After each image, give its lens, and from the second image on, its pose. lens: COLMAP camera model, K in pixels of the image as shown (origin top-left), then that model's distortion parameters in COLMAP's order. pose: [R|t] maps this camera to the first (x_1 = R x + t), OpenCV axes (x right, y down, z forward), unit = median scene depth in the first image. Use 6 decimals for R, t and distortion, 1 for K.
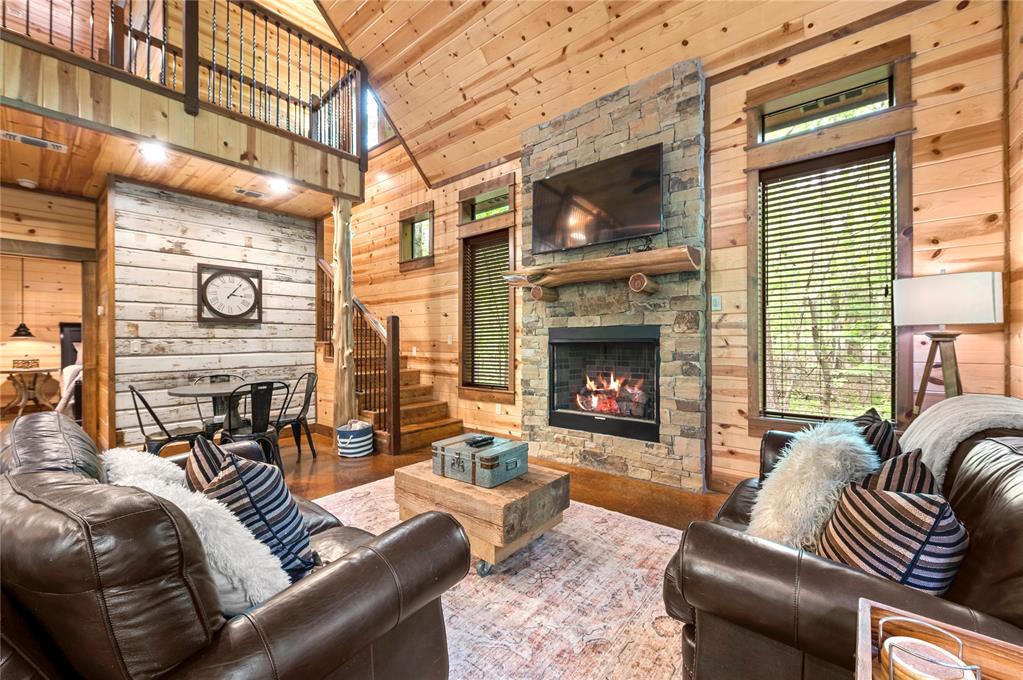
lens RADIAL K [[408.3, 0, 509.7], [0, 408.3, 338.0], [0, 0, 1]] dist [-0.009803, -0.000154]
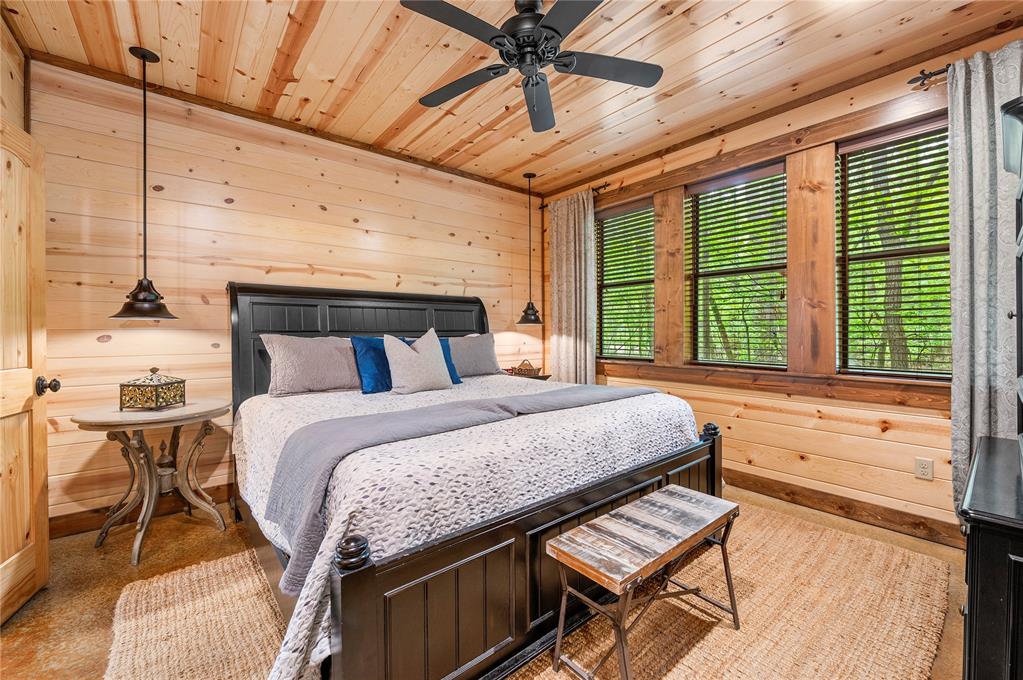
lens RADIAL K [[408.3, 0, 513.1], [0, 408.3, 336.2], [0, 0, 1]] dist [-0.009803, -0.000154]
pose [[0.984053, 0.006795, -0.177744, -1.195281], [-0.004800, 0.999921, 0.011651, 0.011273], [0.177809, -0.010612, 0.984008, 1.019648]]
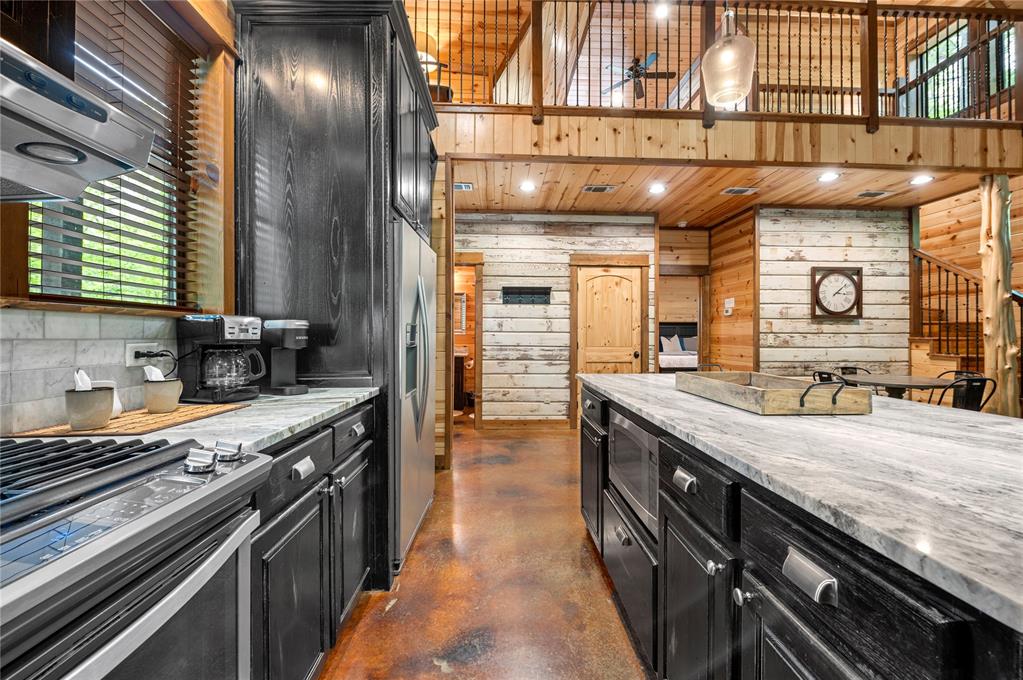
lens RADIAL K [[408.3, 0, 508.0], [0, 408.3, 336.7], [0, 0, 1]] dist [-0.009803, -0.000154]
pose [[0.664634, 0.009407, -0.747110, -0.463981], [-0.003662, 0.999950, 0.009333, 0.002527], [0.747160, -0.003467, 0.664635, -0.371065]]
